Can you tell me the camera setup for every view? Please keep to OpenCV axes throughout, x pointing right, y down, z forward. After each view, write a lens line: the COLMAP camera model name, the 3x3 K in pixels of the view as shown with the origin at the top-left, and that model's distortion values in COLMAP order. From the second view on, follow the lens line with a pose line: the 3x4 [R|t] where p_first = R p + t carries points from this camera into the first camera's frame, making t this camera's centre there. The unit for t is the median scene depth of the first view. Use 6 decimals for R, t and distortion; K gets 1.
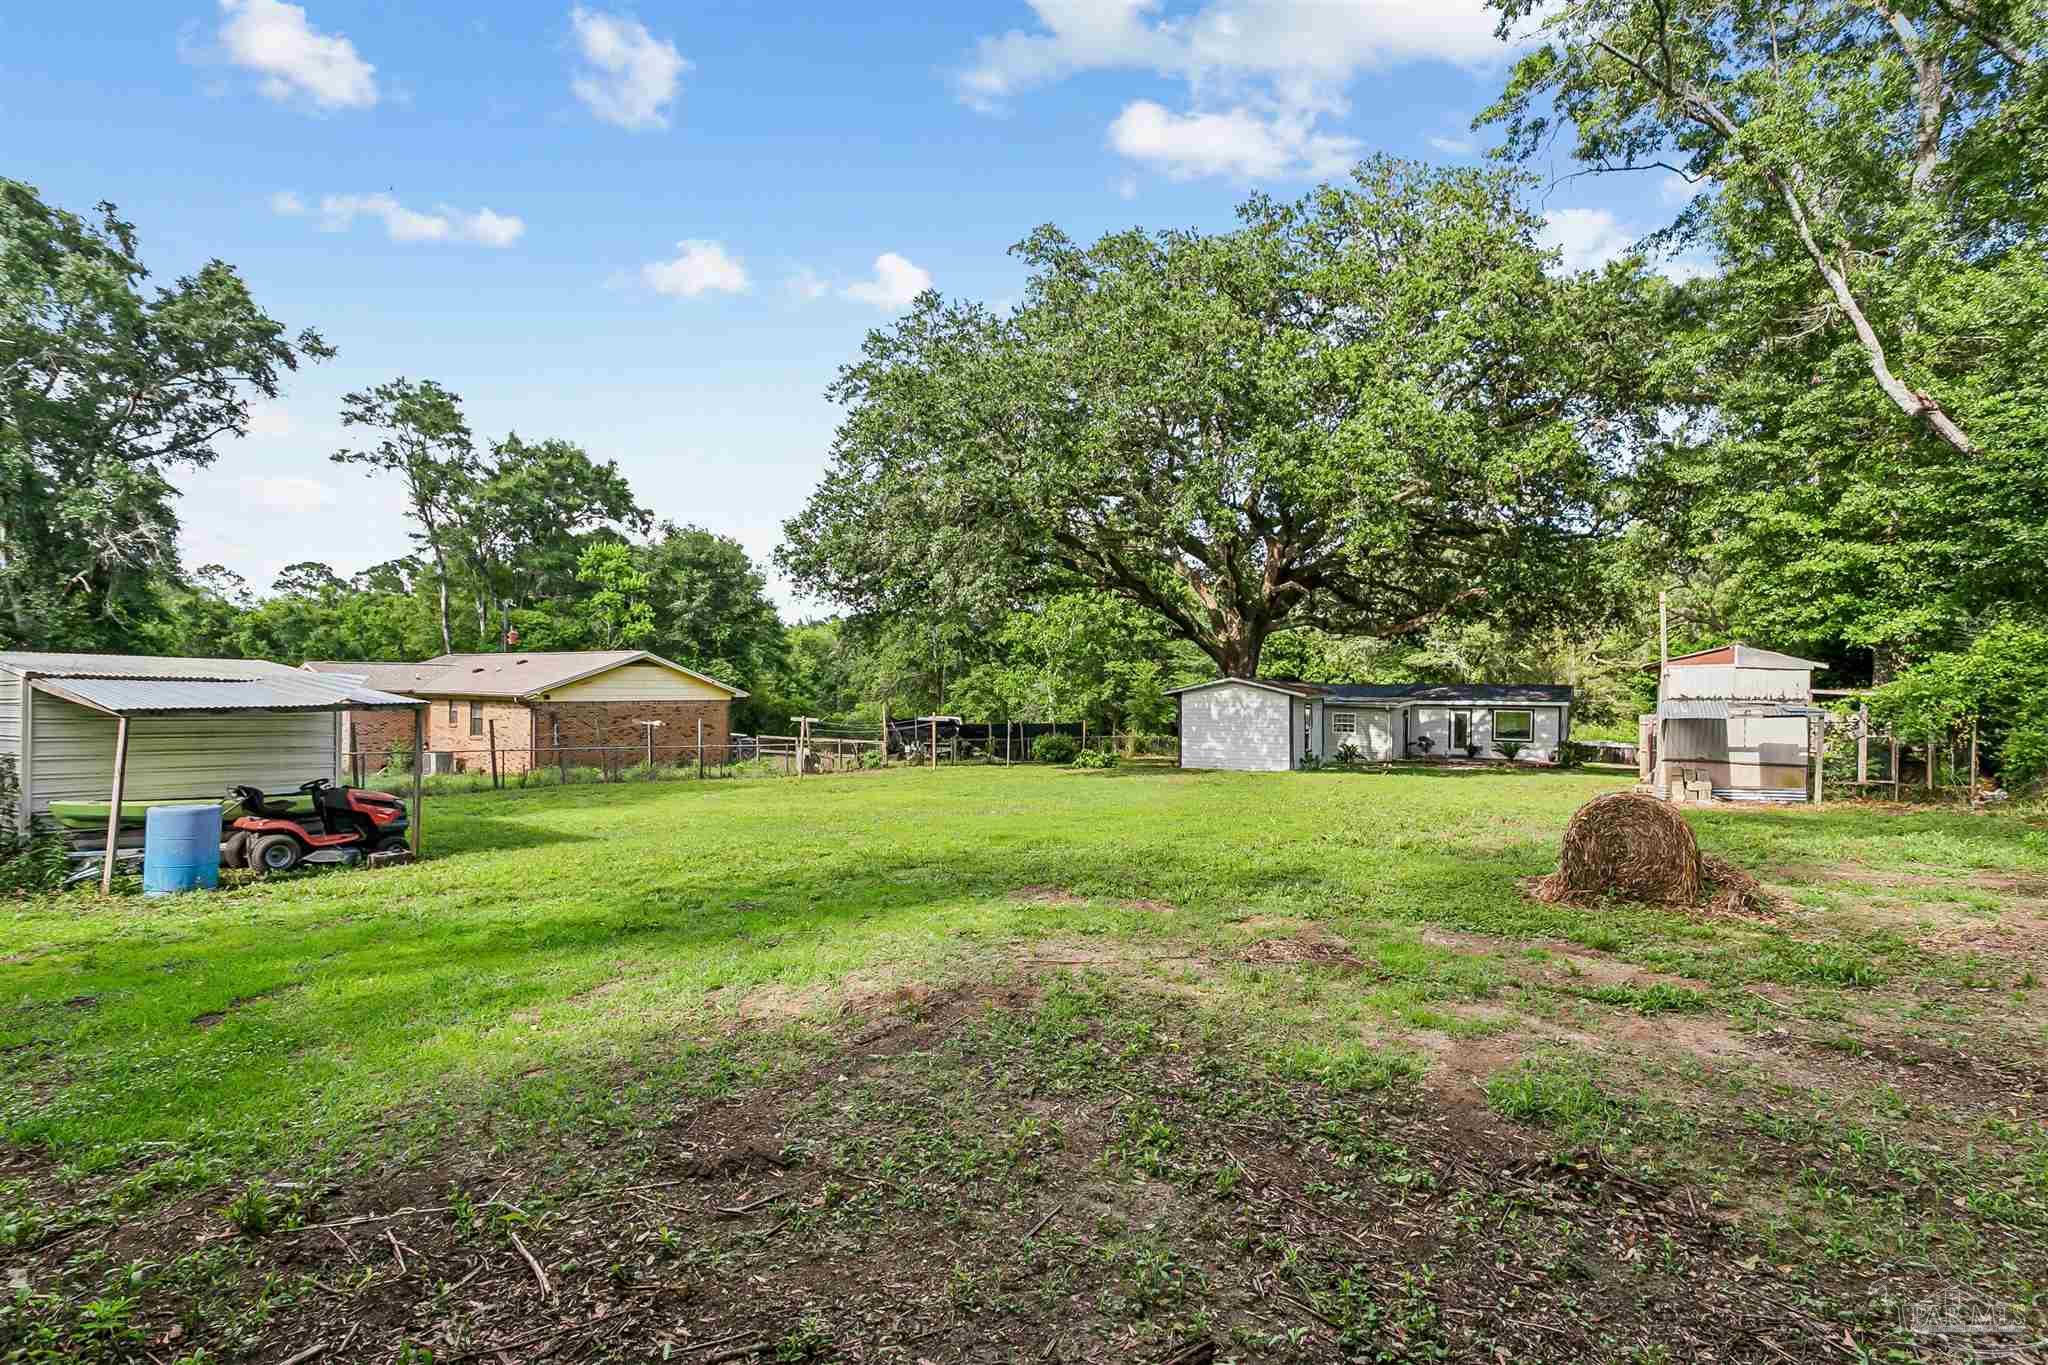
lens RADIAL K [[973.2, 0, 1027.3], [0, 973.2, 681.7], [0, 0, 1]] dist [0.006122, 0.001002]
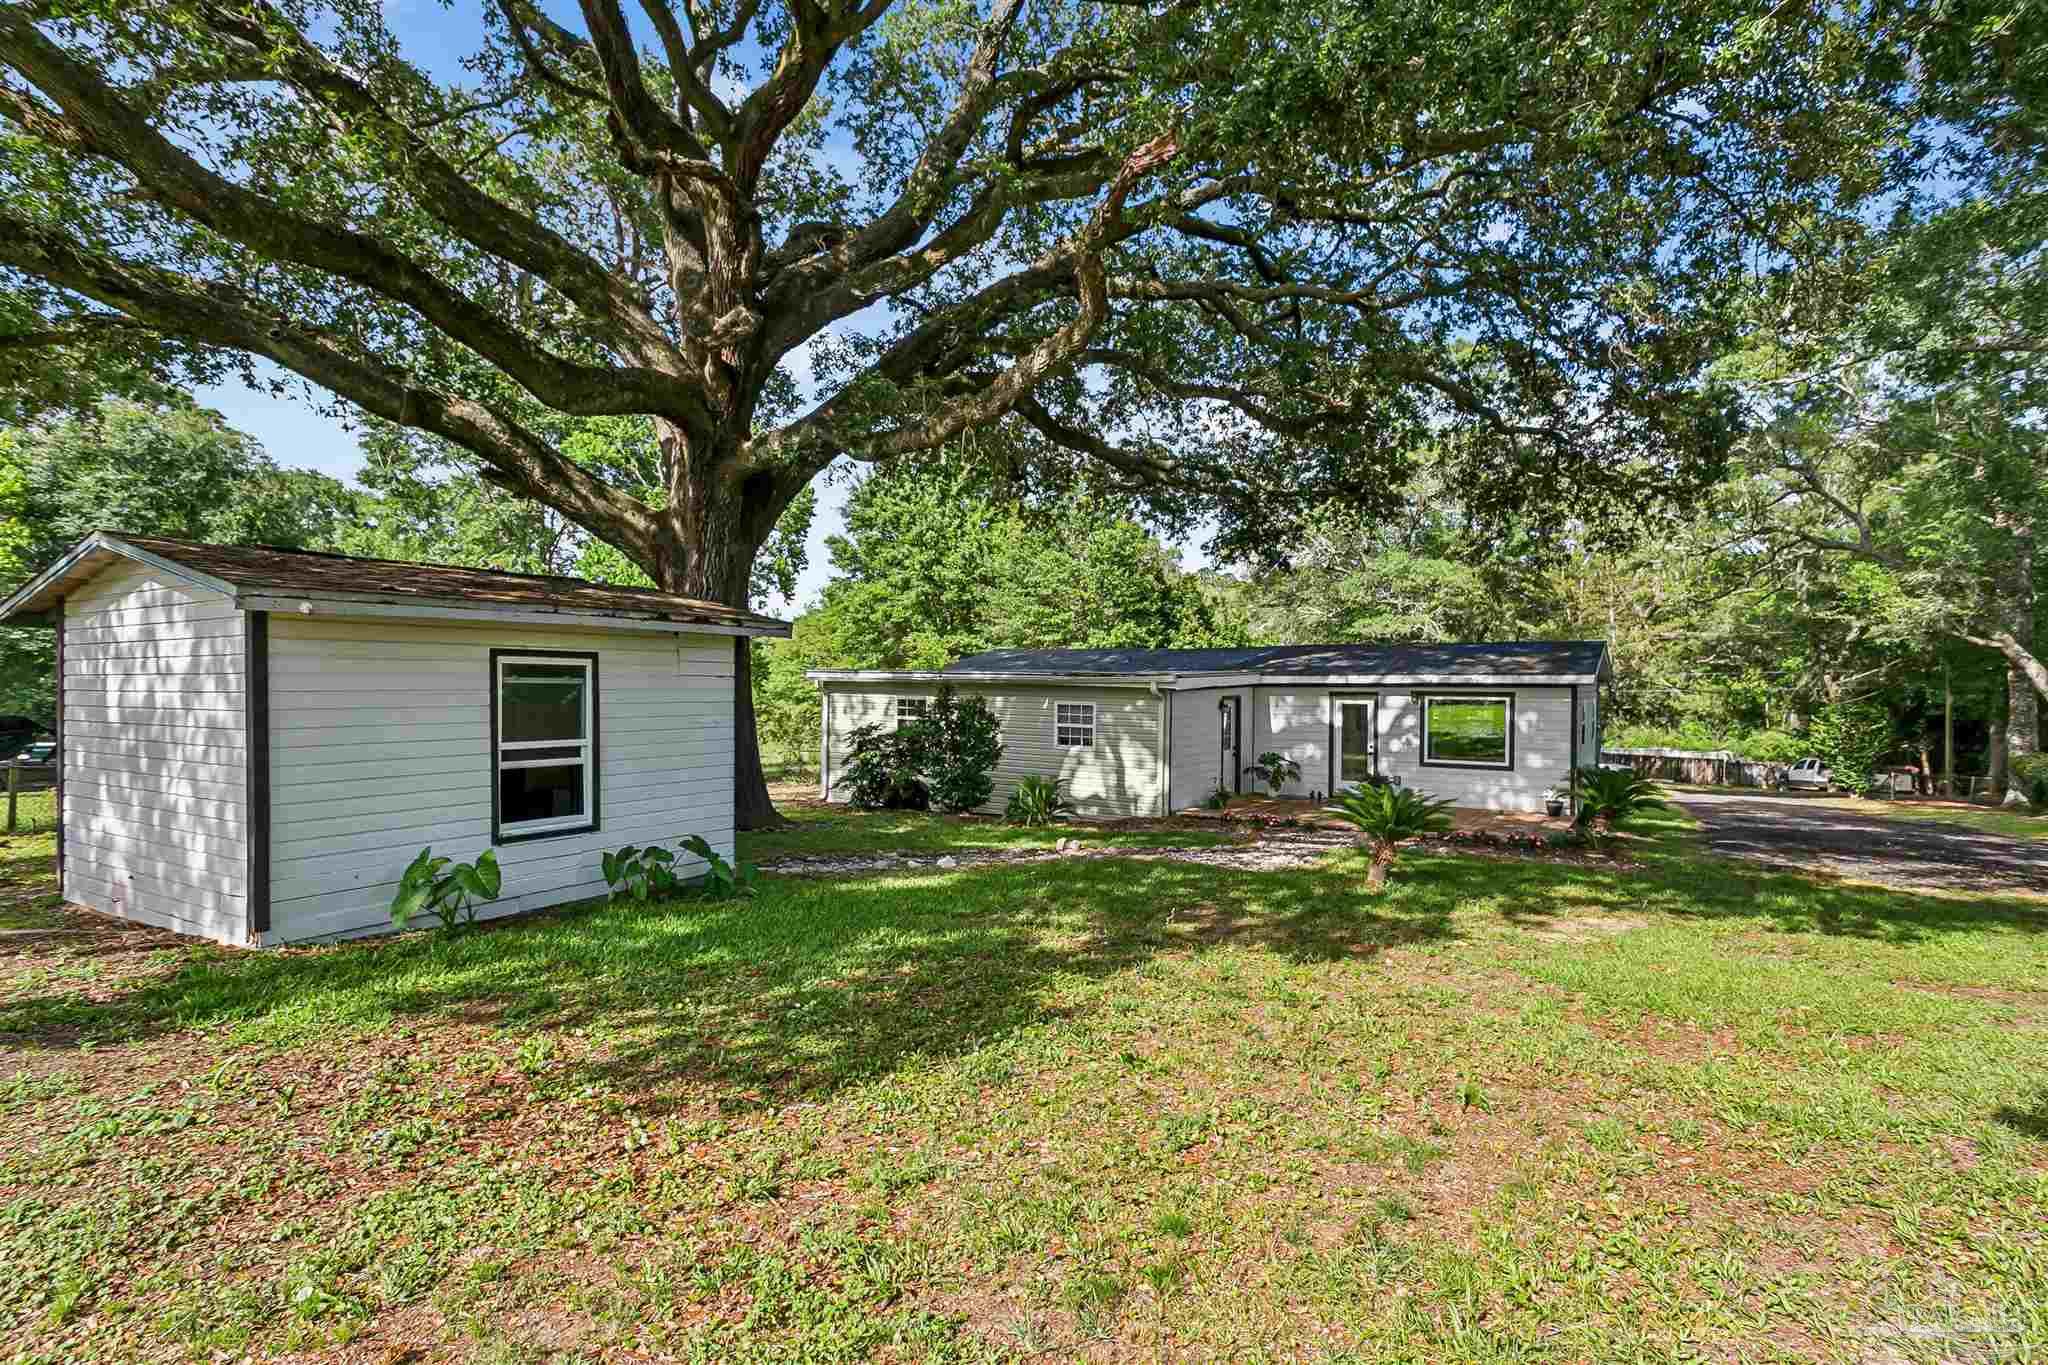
lens RADIAL K [[973.2, 0, 1022.7], [0, 973.2, 690.7], [0, 0, 1]] dist [0.006122, 0.001002]
pose [[0.999427, -0.002257, -0.033760, 0.306776], [0.002635, 0.999934, 0.011142, 0.020910], [0.033733, -0.011225, 0.999368, 0.544511]]
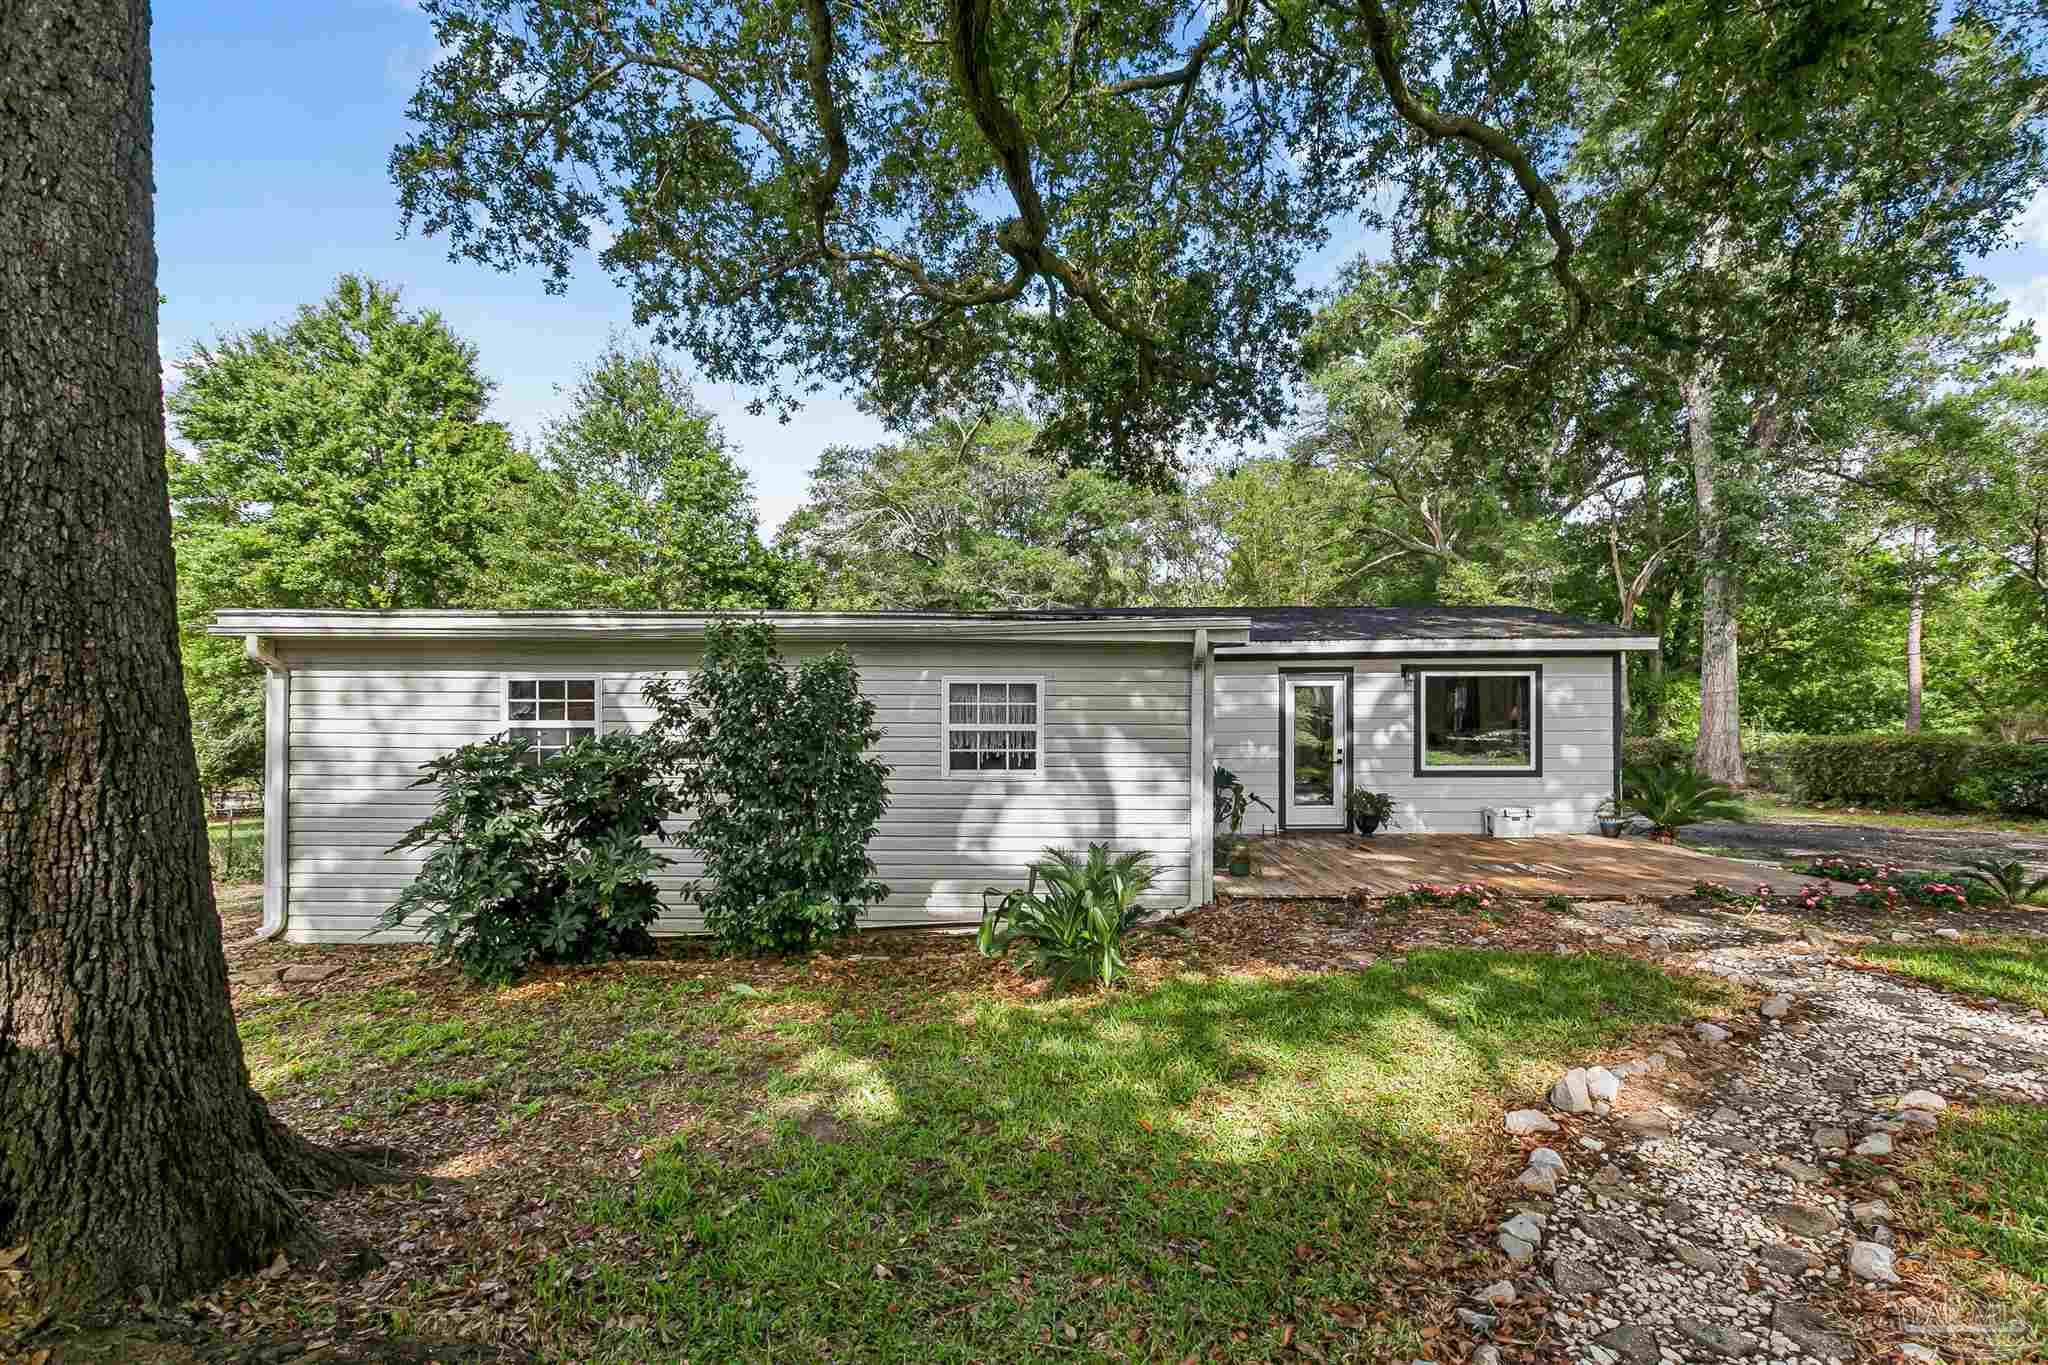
lens RADIAL K [[974.1, 0, 1008.5], [0, 974.1, 699.1], [0, 0, 1]] dist [0.012421, 0.000002]
pose [[0.866348, -0.012576, 0.499282, 0.218444], [0.011022, 0.999921, 0.006062, 0.033776], [-0.499318, 0.000252, 0.866418, 0.792121]]
